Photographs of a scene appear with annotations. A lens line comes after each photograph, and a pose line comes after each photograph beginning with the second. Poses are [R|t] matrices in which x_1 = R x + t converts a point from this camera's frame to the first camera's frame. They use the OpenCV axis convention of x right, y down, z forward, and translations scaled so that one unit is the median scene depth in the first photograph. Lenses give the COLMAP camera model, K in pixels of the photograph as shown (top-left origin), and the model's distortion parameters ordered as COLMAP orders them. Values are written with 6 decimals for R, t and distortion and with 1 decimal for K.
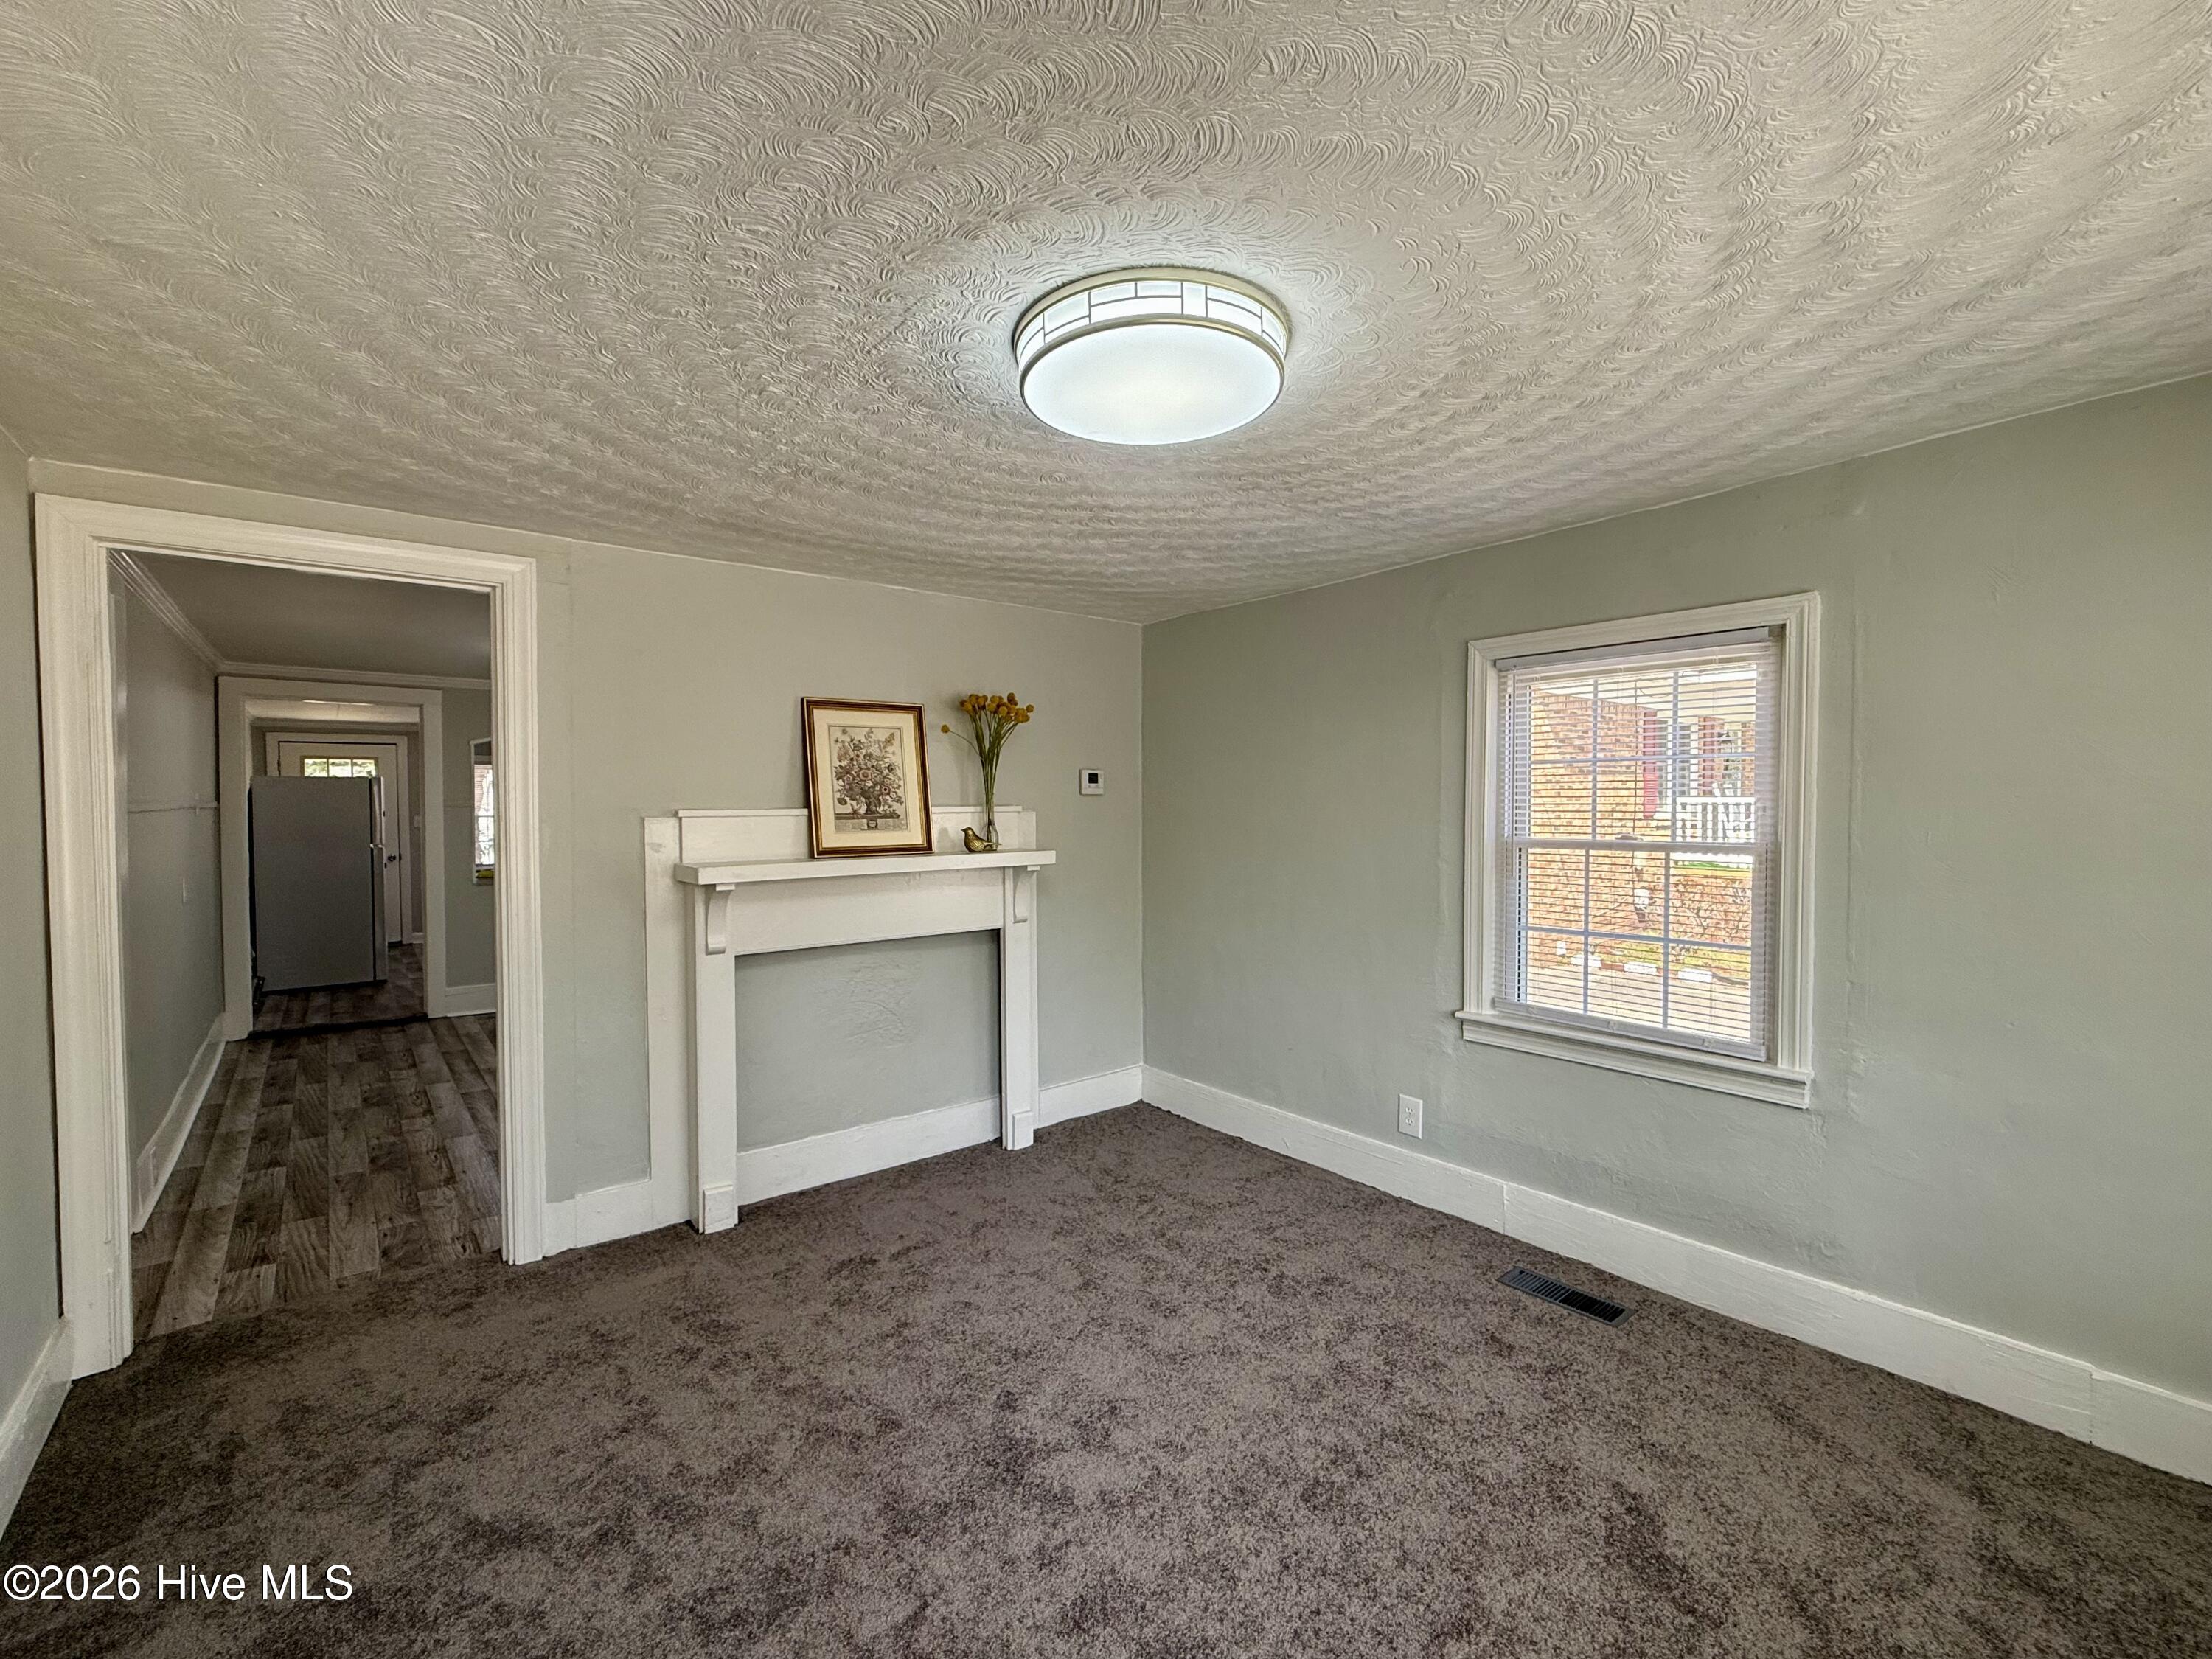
lens RADIAL K [[978.0, 0, 1112.5], [0, 978.0, 833.9], [0, 0, 1]] dist [0.000108, -0.000030]
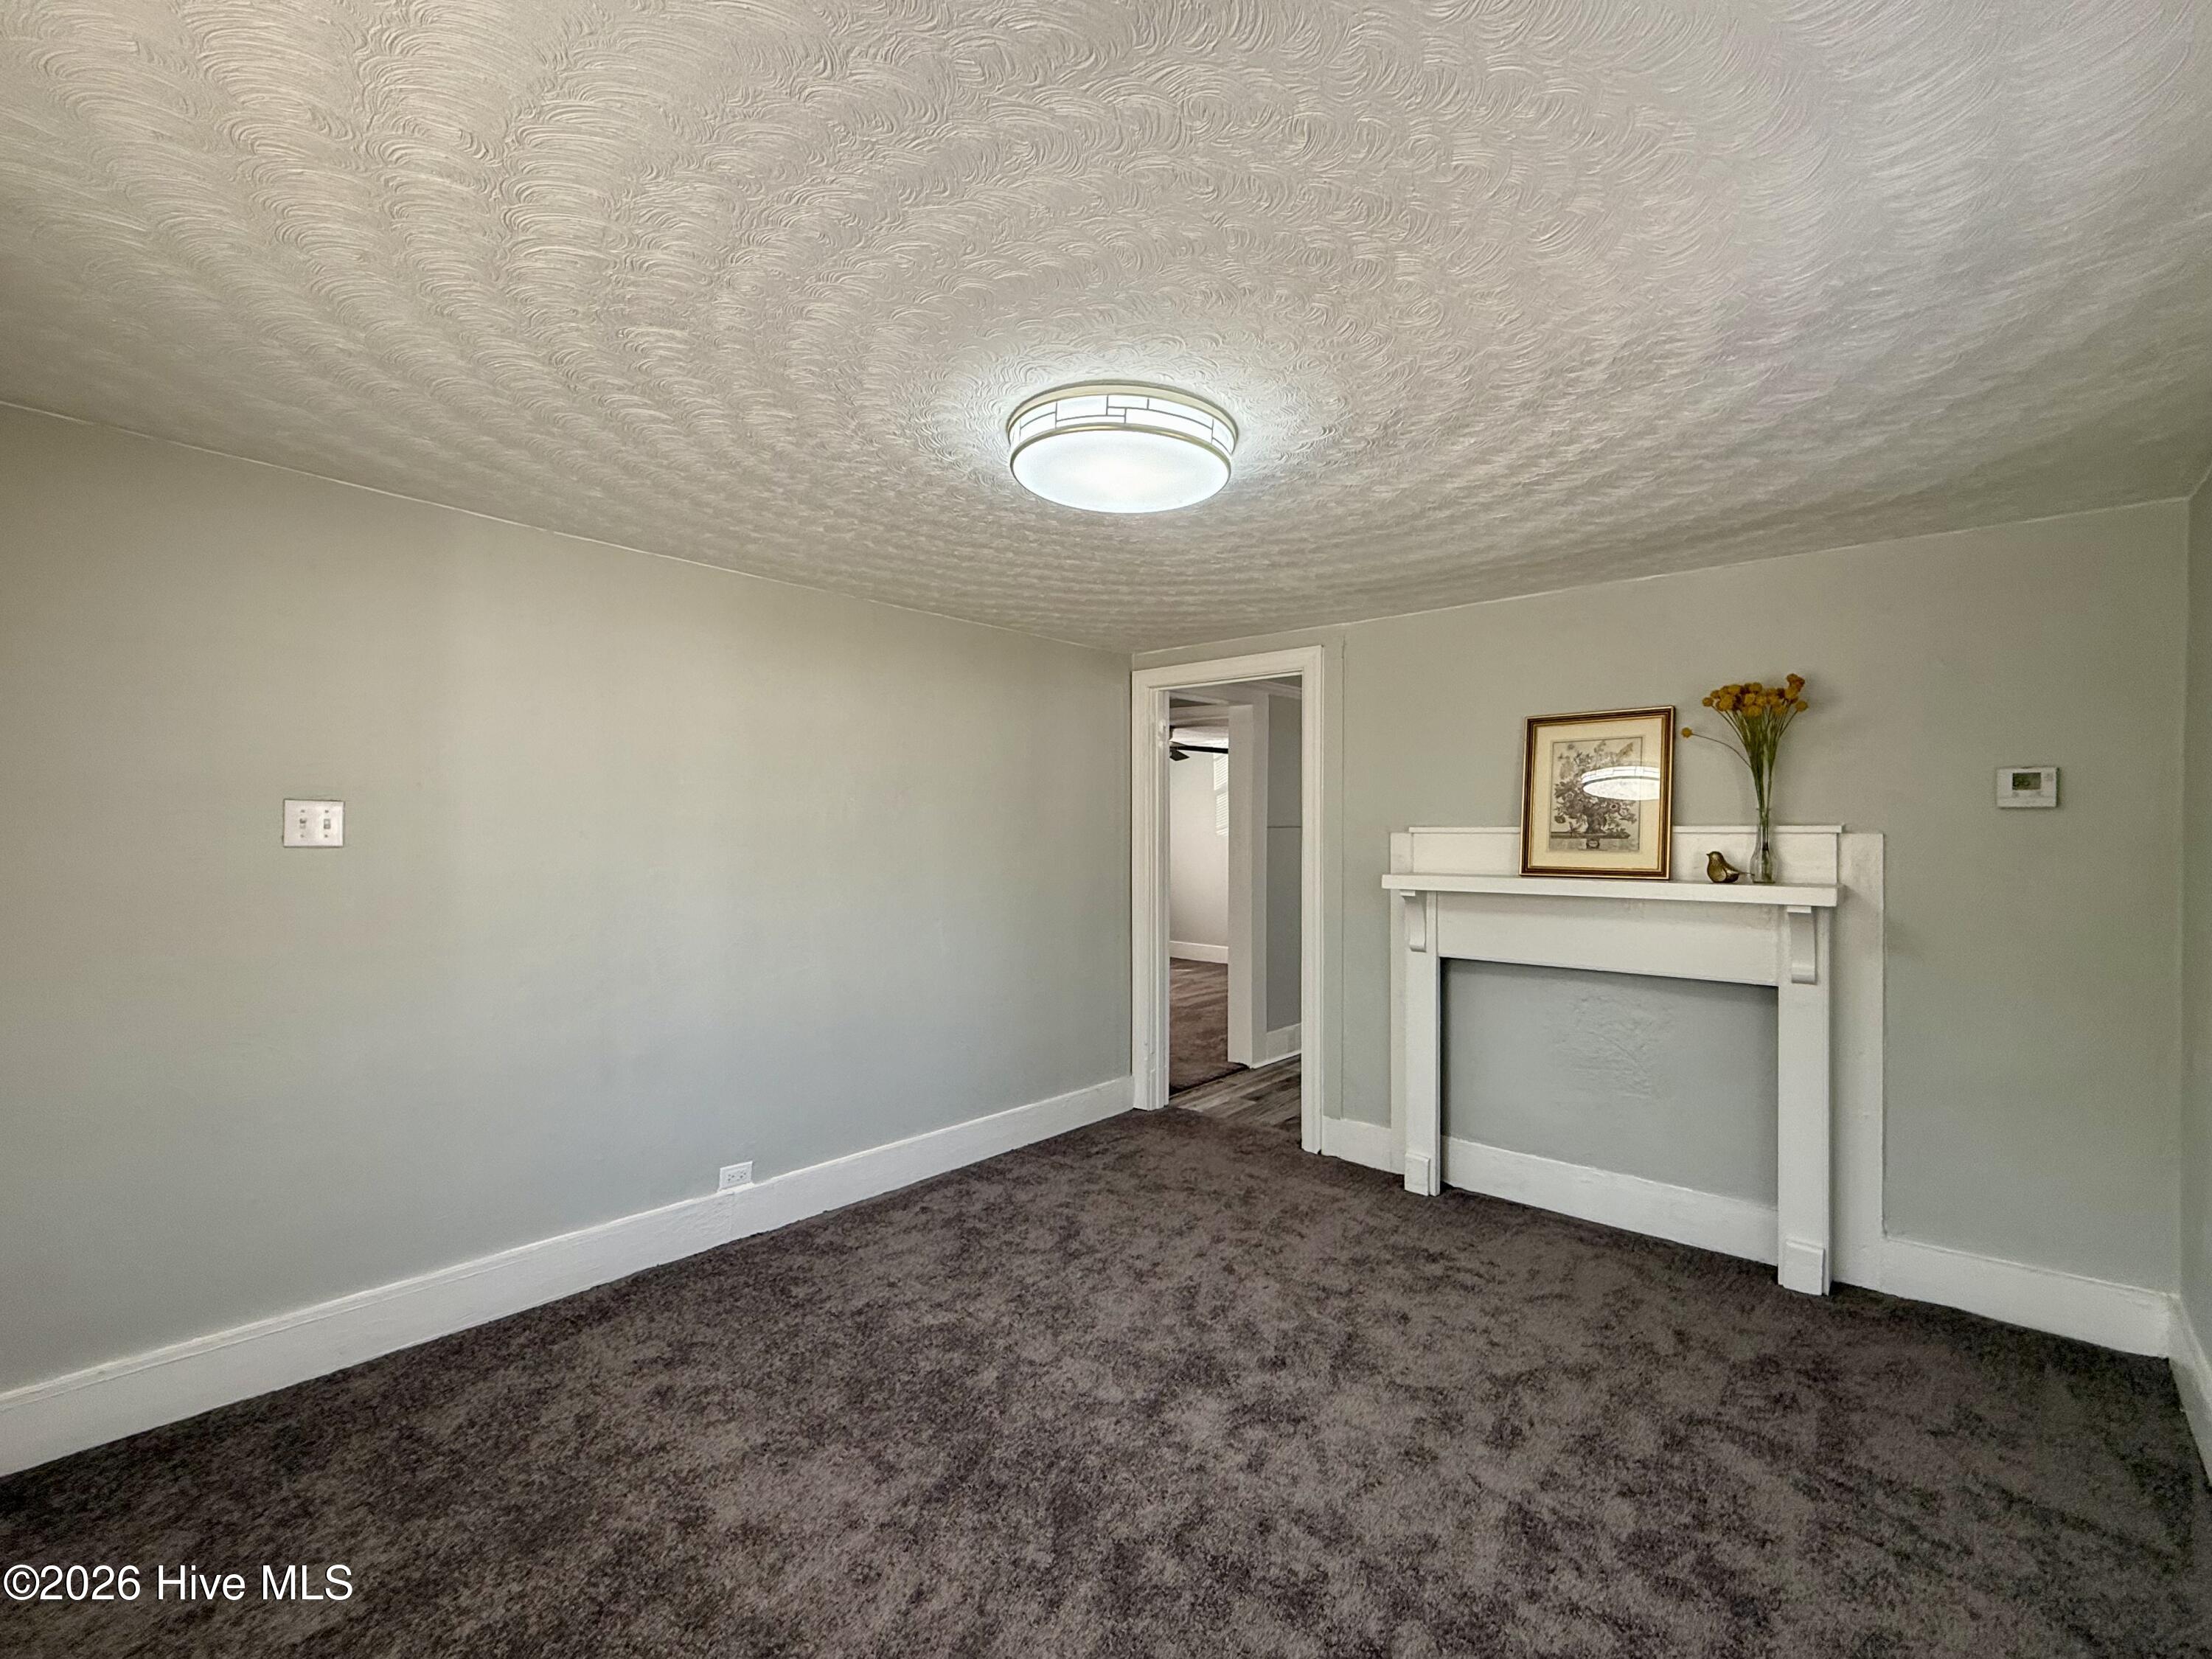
lens RADIAL K [[980.4, 0, 1104.4], [0, 980.4, 843.7], [0, 0, 1]] dist [0.001437, 0.000092]
pose [[0.161745, 0.019468, -0.986641, 0.632026], [-0.033531, 0.999337, 0.014221, -0.008405], [0.986263, 0.030783, 0.162290, 0.414035]]
